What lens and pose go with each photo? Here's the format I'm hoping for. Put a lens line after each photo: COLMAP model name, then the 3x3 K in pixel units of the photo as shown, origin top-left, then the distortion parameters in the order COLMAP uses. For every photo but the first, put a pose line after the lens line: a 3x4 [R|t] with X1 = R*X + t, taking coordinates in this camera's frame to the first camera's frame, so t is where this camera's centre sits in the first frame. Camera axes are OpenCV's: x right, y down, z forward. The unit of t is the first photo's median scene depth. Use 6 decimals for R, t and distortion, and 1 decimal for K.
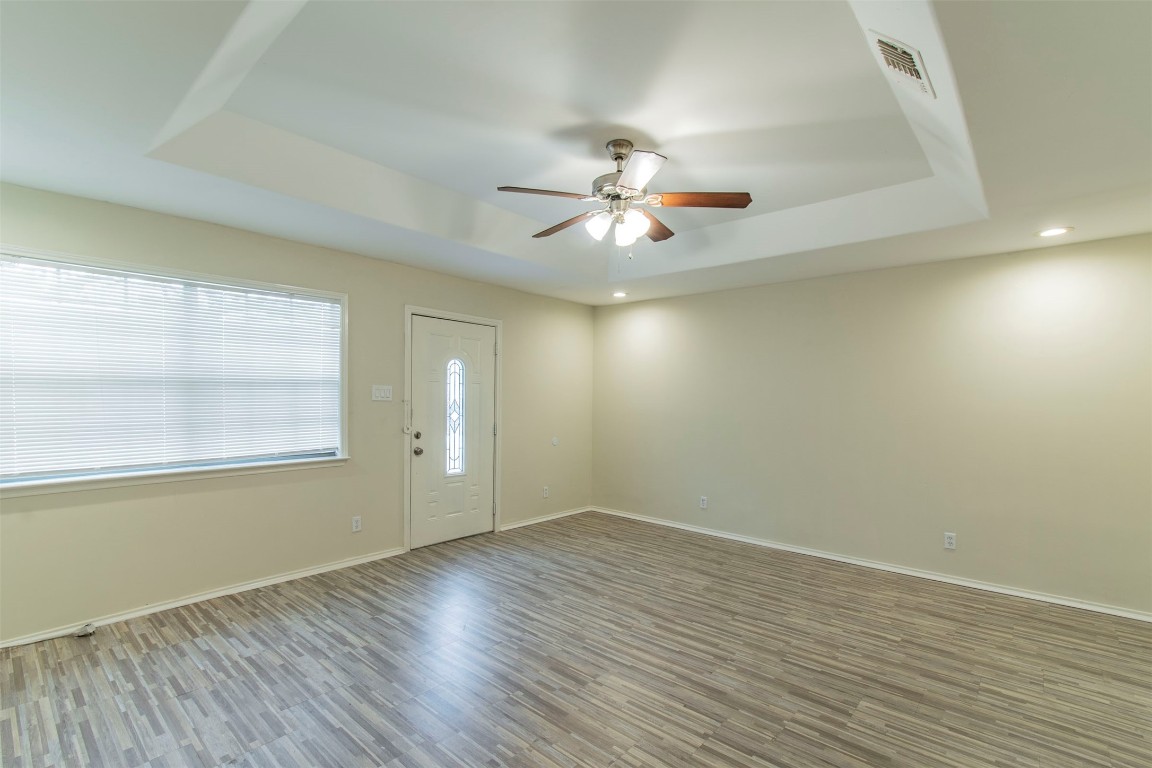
lens RADIAL K [[524.4, 0, 575.5], [0, 524.4, 414.7], [0, 0, 1]] dist [-0.000121, -0.000136]
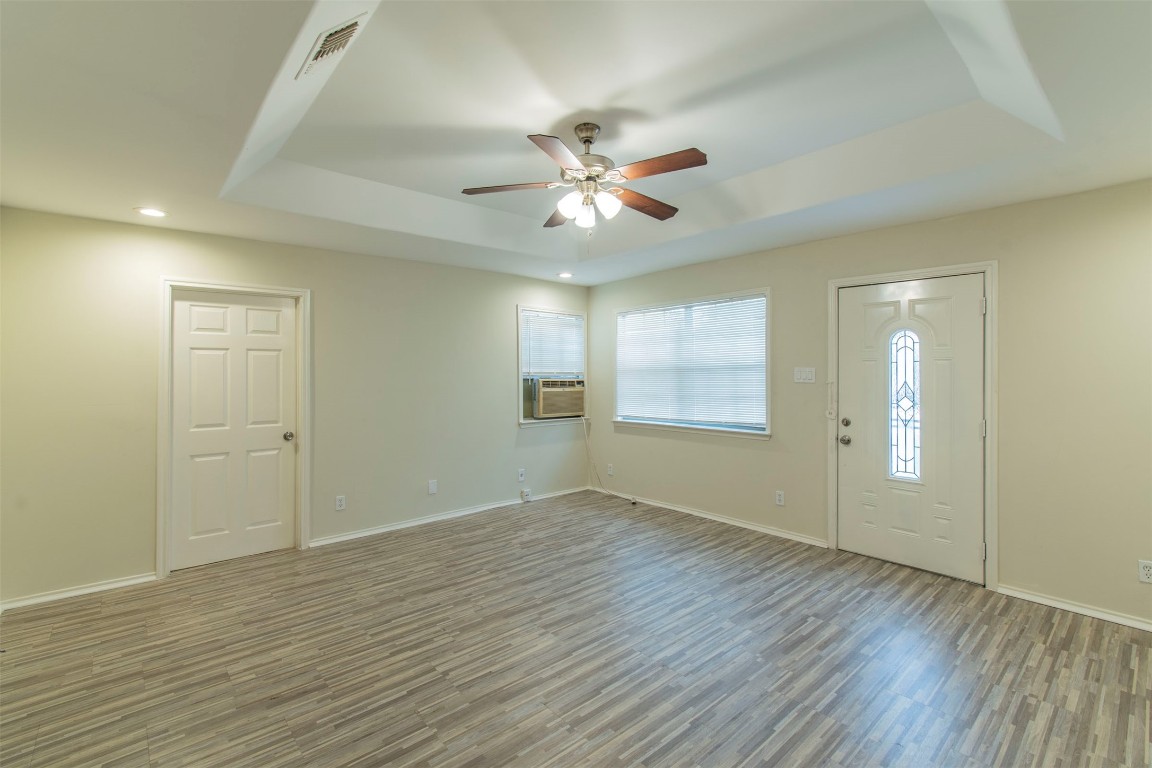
lens RADIAL K [[515.1, 0, 575.0], [0, 515.1, 371.4], [0, 0, 1]] dist [-0.000728, 0.000122]
pose [[-0.127103, -0.017317, -0.991738, 0.704448], [-0.037772, 0.999207, -0.012607, -0.020715], [0.991170, 0.035857, -0.127656, 0.739747]]
